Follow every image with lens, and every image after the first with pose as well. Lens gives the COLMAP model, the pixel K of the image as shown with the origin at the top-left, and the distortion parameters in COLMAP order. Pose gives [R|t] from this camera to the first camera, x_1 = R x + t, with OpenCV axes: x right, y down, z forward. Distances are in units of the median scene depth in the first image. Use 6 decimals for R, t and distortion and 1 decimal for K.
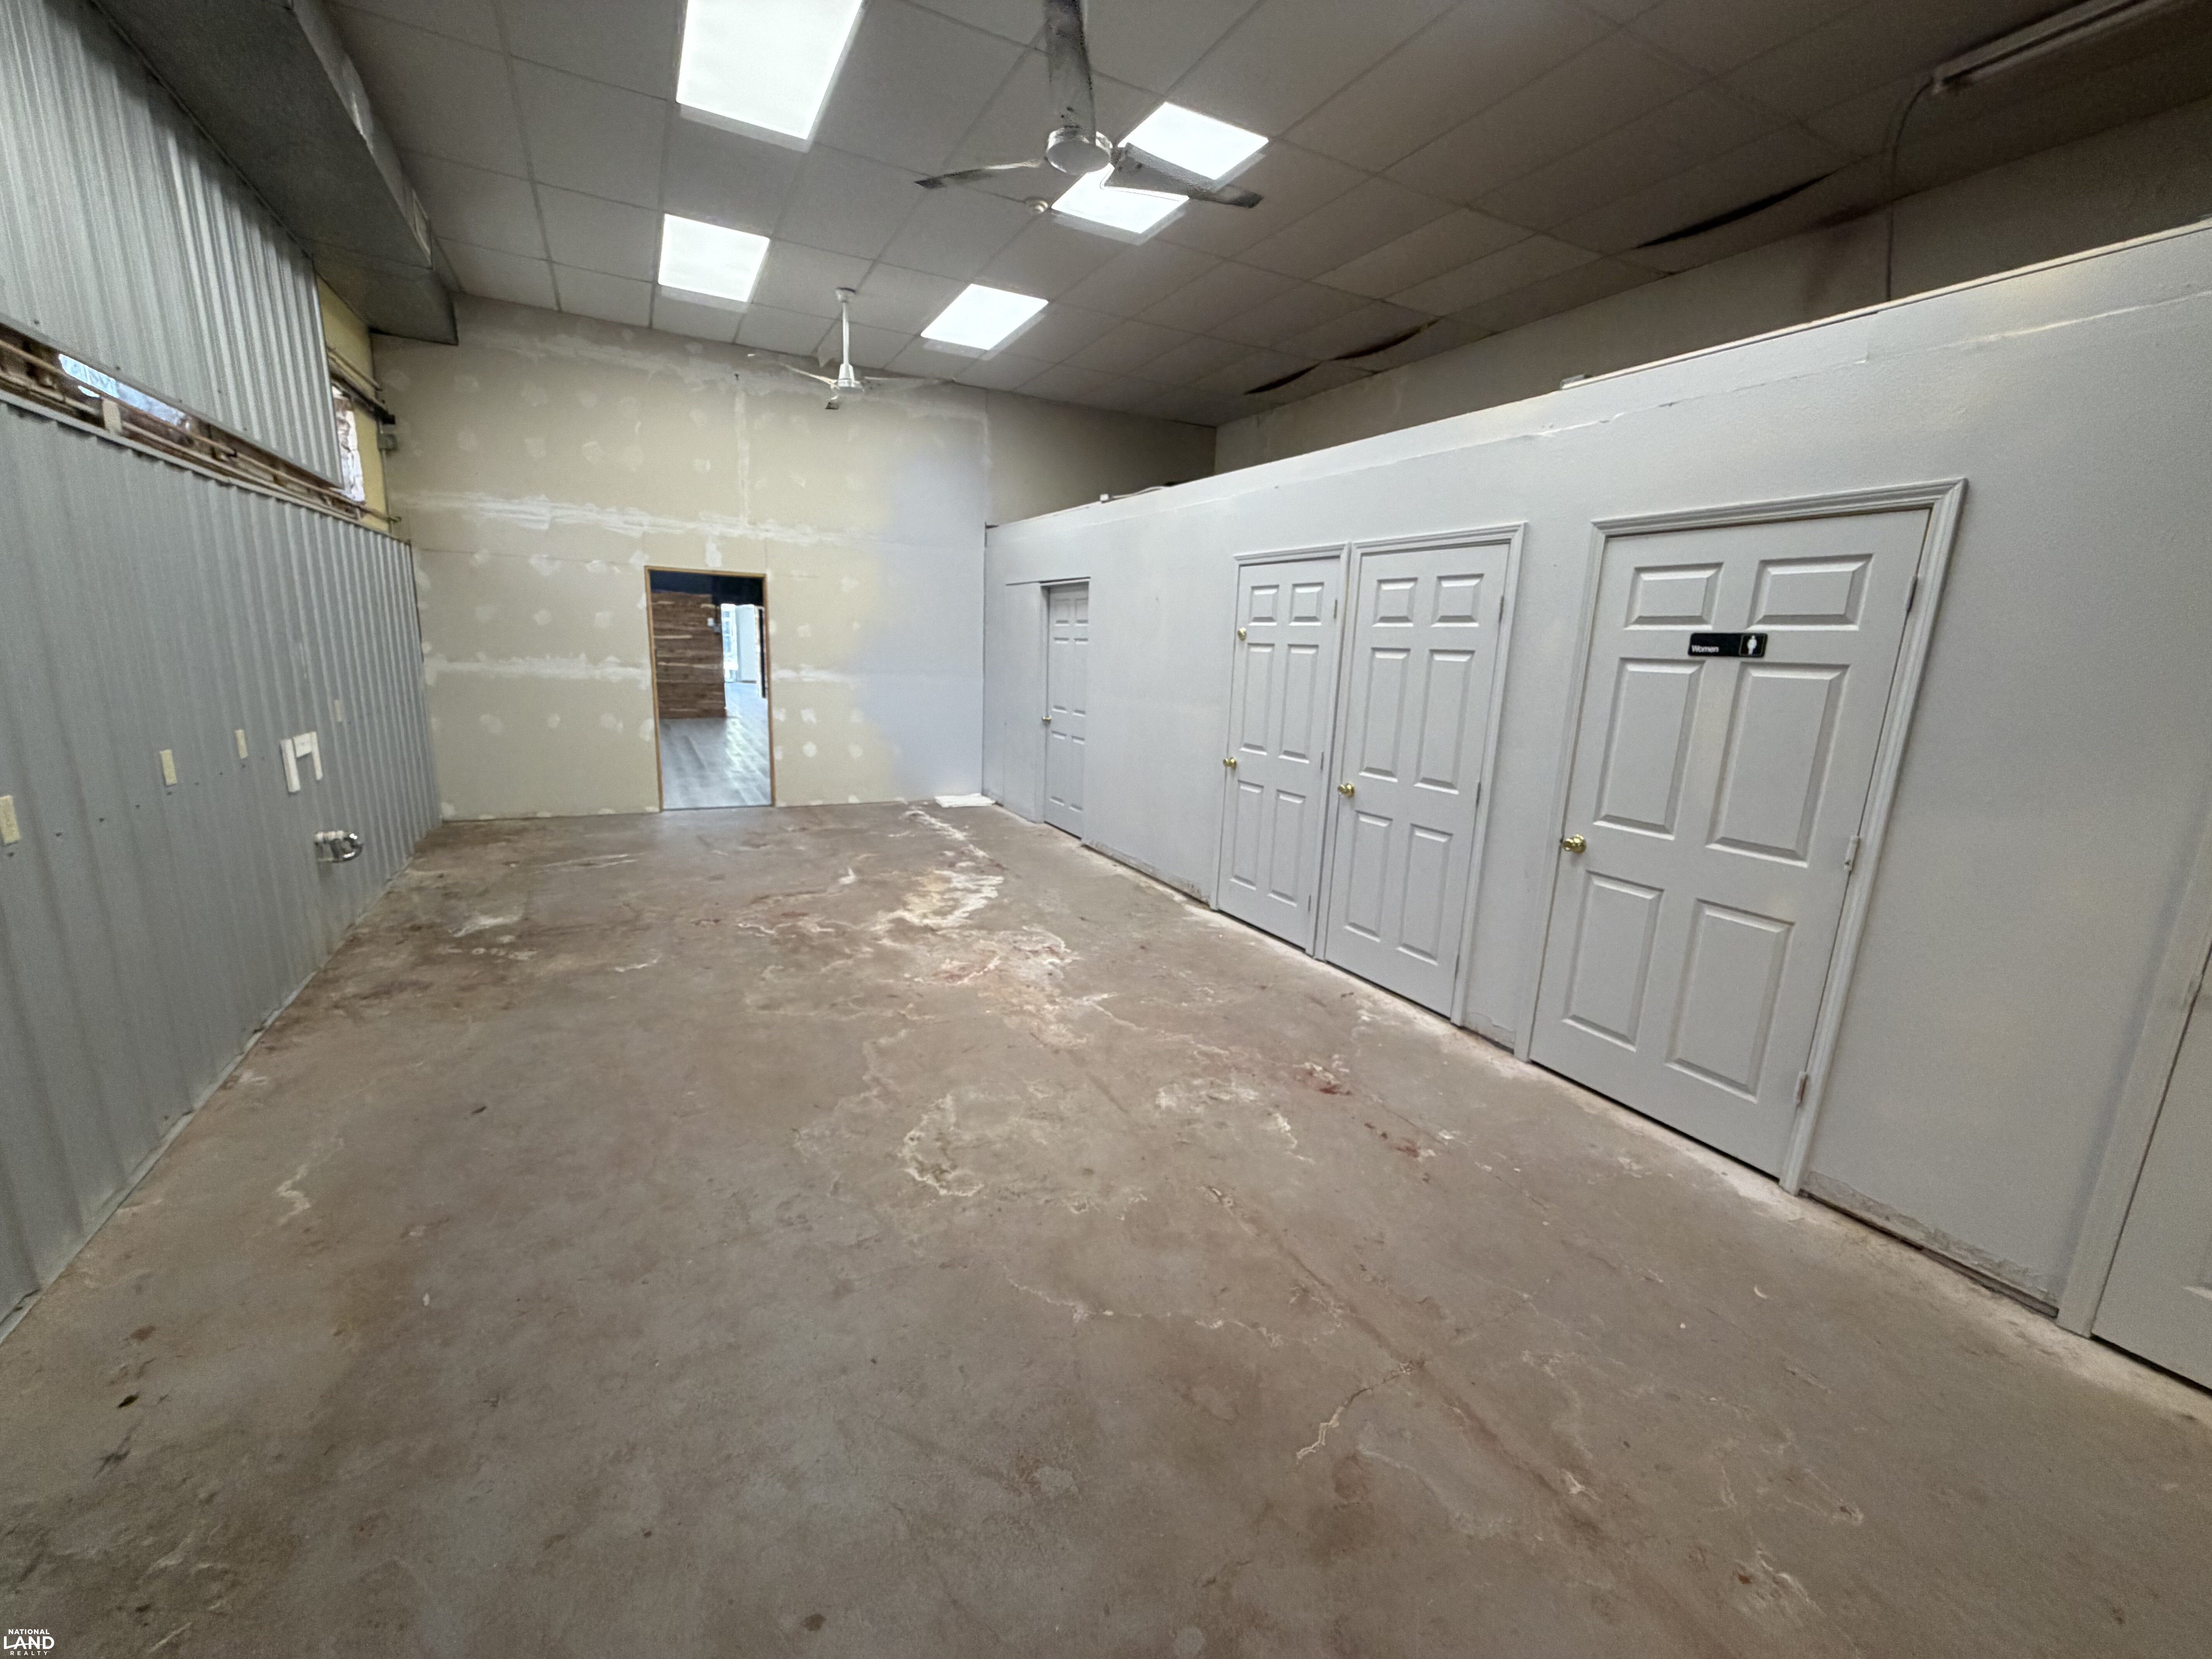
lens RADIAL K [[880.7, 0, 1099.9], [0, 880.7, 833.4], [0, 0, 1]] dist [0.000160, 0.000502]
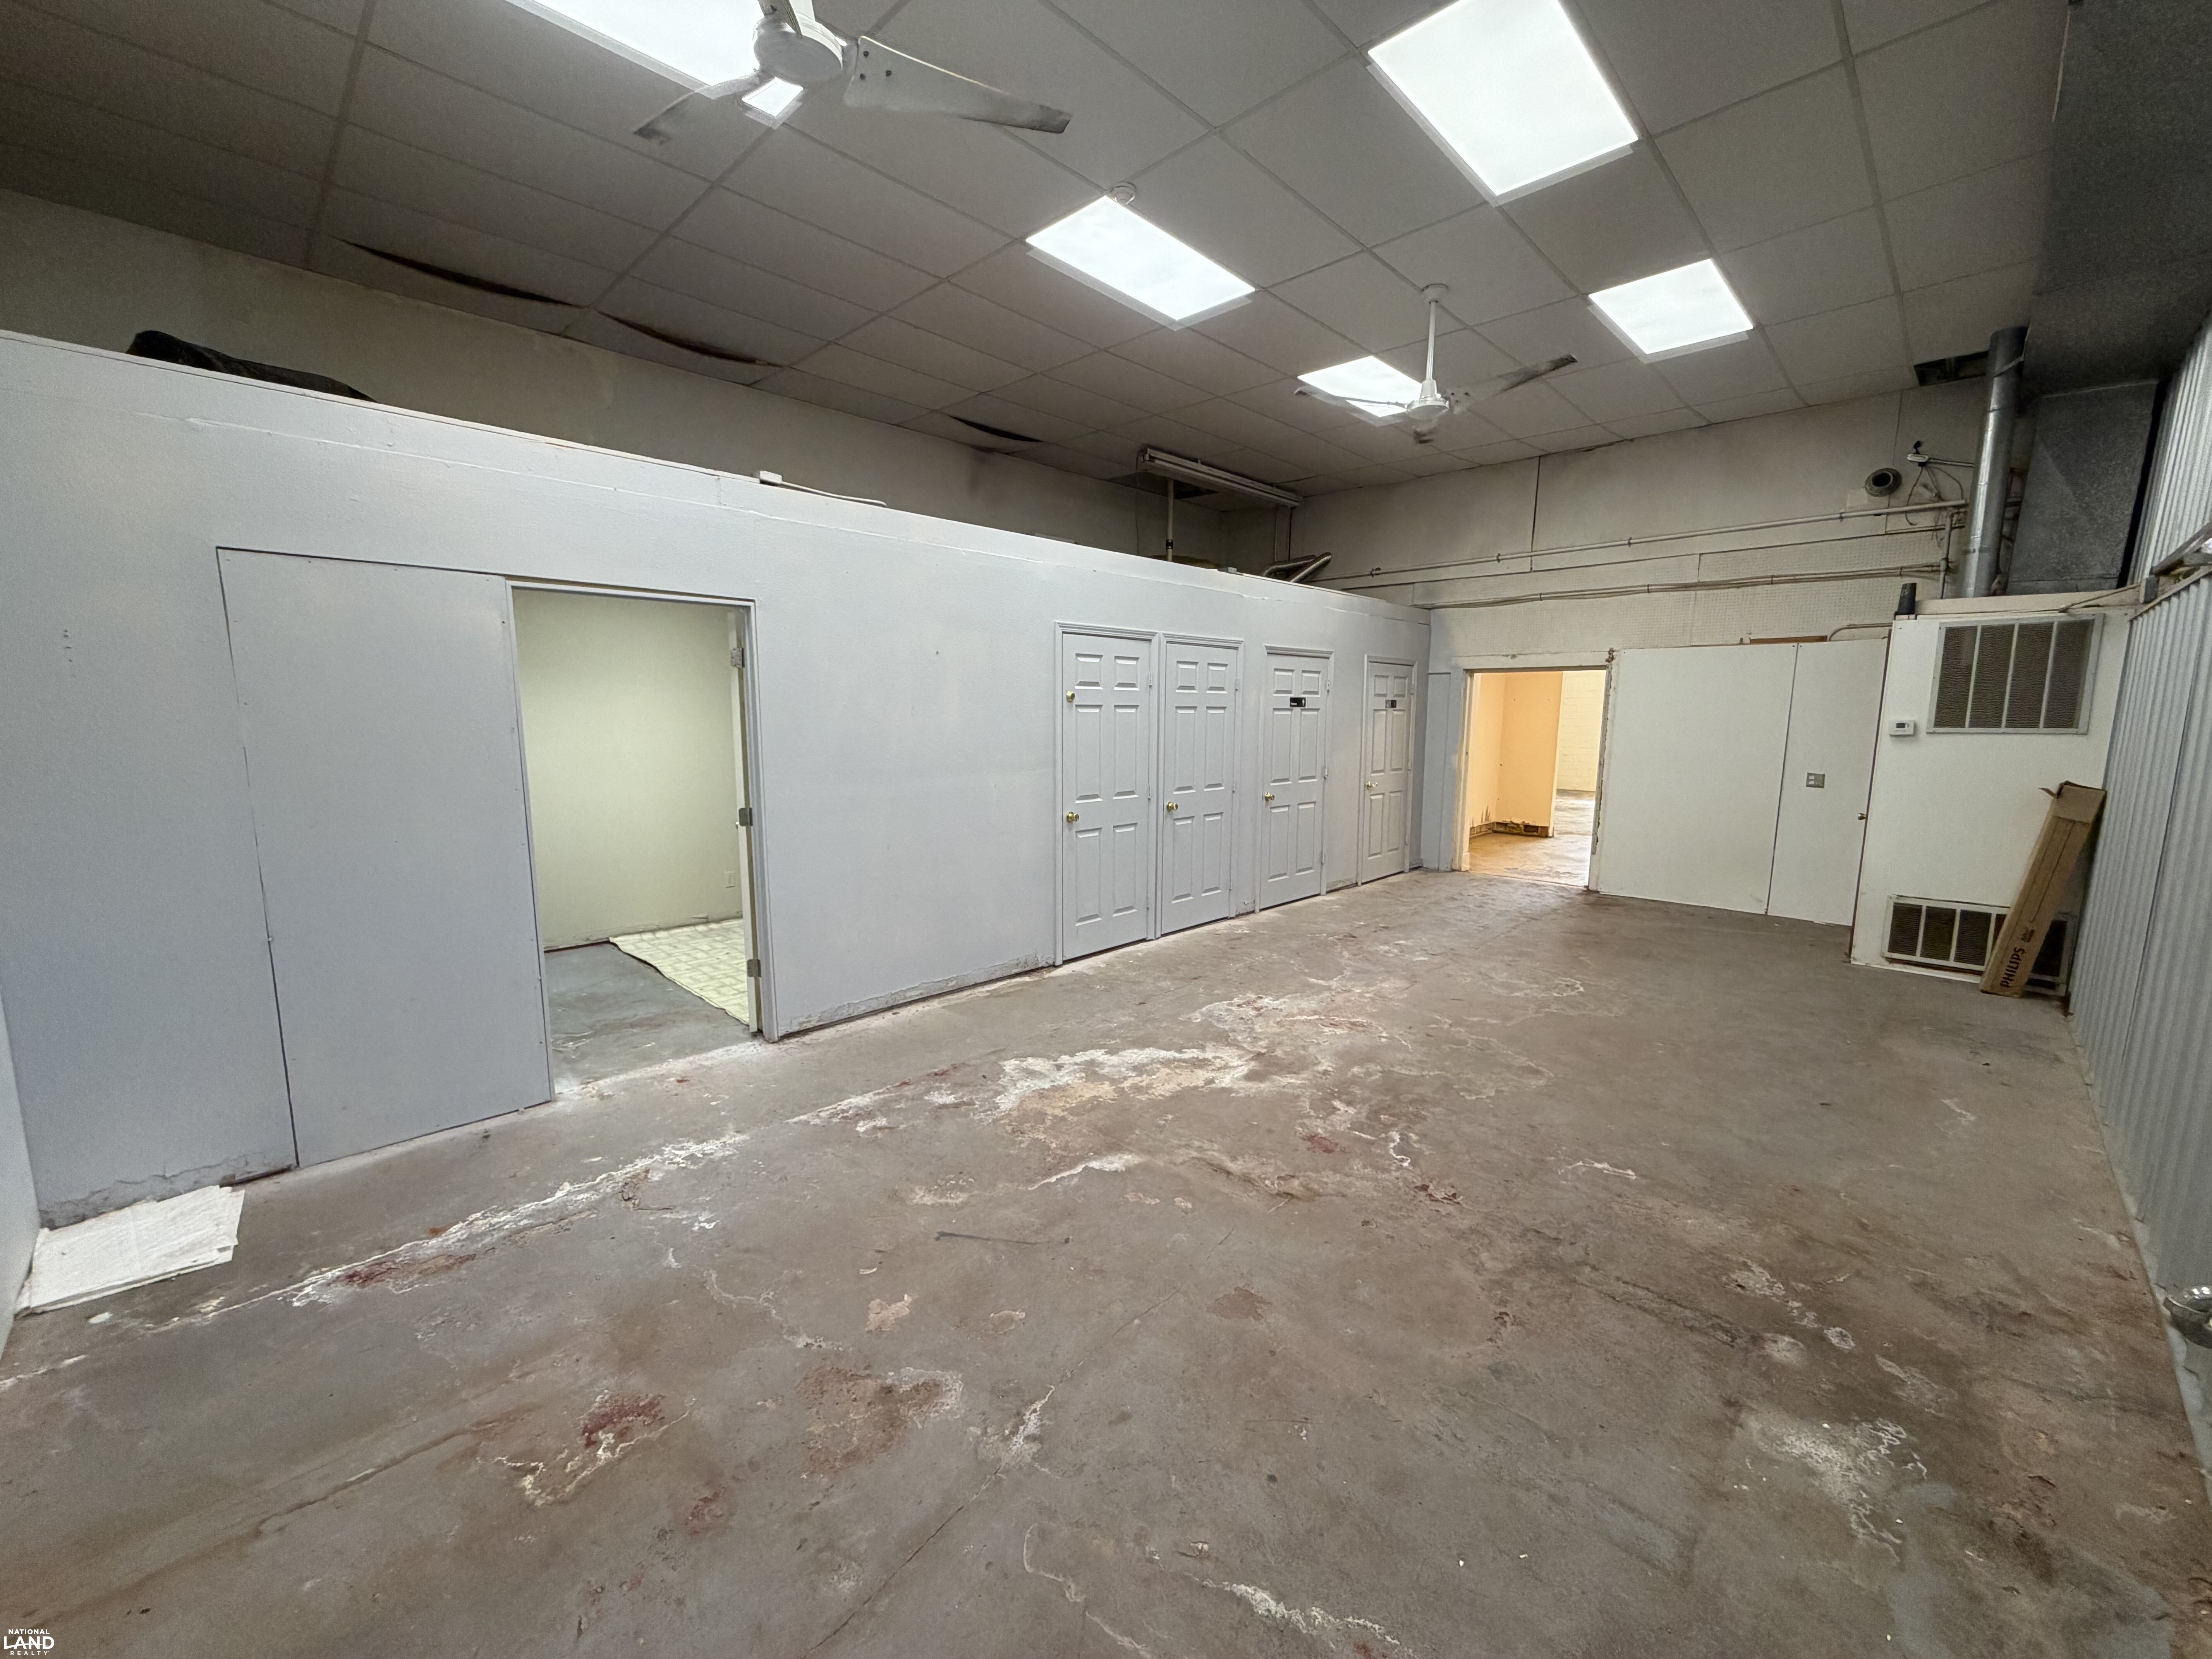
lens RADIAL K [[880.7, 0, 1105.2], [0, 880.7, 826.0], [0, 0, 1]] dist [0.000160, 0.000502]
pose [[-0.300079, -0.164625, 0.939602, -0.943183], [0.185094, 0.956227, 0.226652, -0.332651], [-0.935785, 0.241928, -0.256472, 1.364908]]
